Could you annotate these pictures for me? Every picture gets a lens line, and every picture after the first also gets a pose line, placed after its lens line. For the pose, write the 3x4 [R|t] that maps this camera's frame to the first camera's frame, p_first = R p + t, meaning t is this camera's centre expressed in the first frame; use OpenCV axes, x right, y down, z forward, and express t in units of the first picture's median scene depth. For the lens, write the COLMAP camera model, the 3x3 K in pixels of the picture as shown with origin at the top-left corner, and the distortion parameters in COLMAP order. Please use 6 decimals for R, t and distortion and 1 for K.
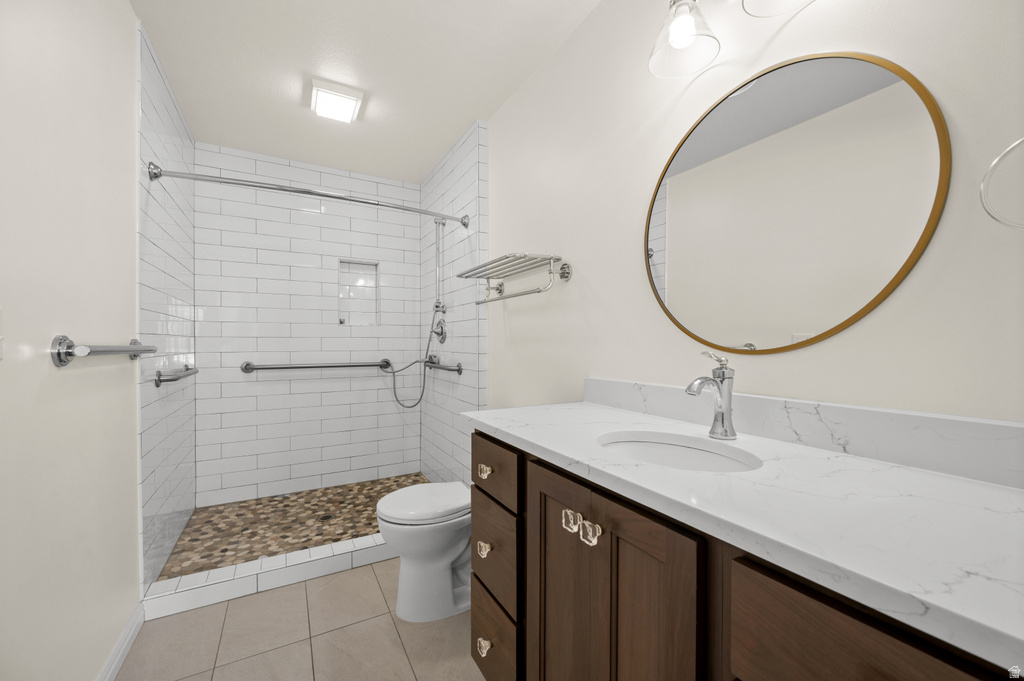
lens RADIAL K [[405.9, 0, 514.1], [0, 405.9, 344.7], [0, 0, 1]] dist [-0.000570, 0.000323]
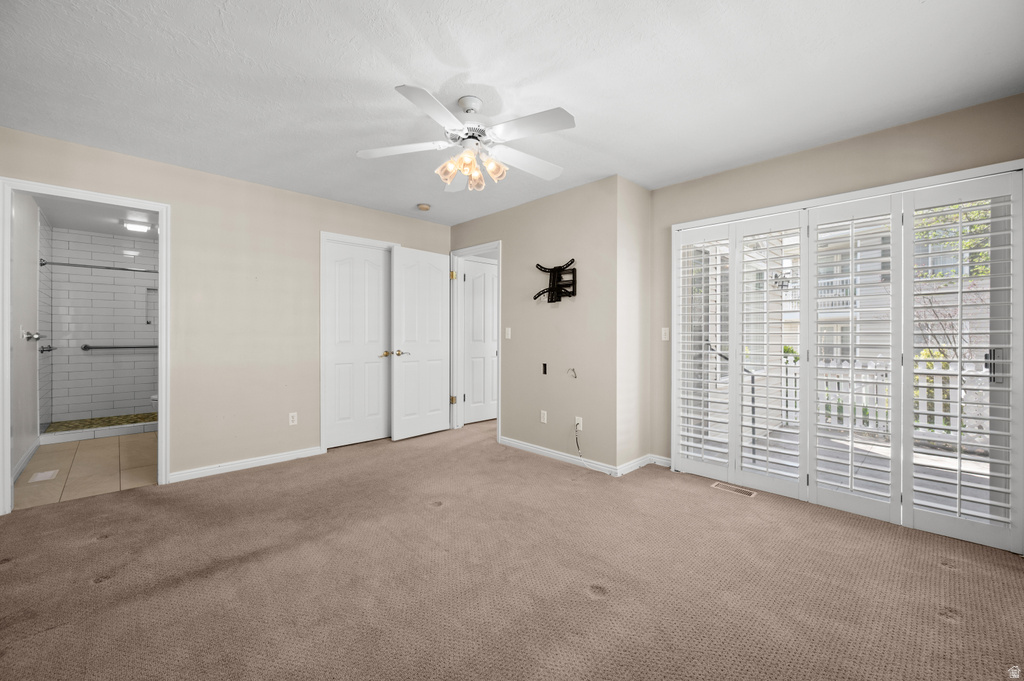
lens RADIAL K [[405.9, 0, 509.7], [0, 405.9, 335.6], [0, 0, 1]] dist [-0.000570, 0.000323]
pose [[0.966431, 0.000431, 0.256926, 0.765637], [0.000769, 0.999989, -0.004569, 0.011264], [-0.256925, 0.004613, 0.966420, -1.333673]]
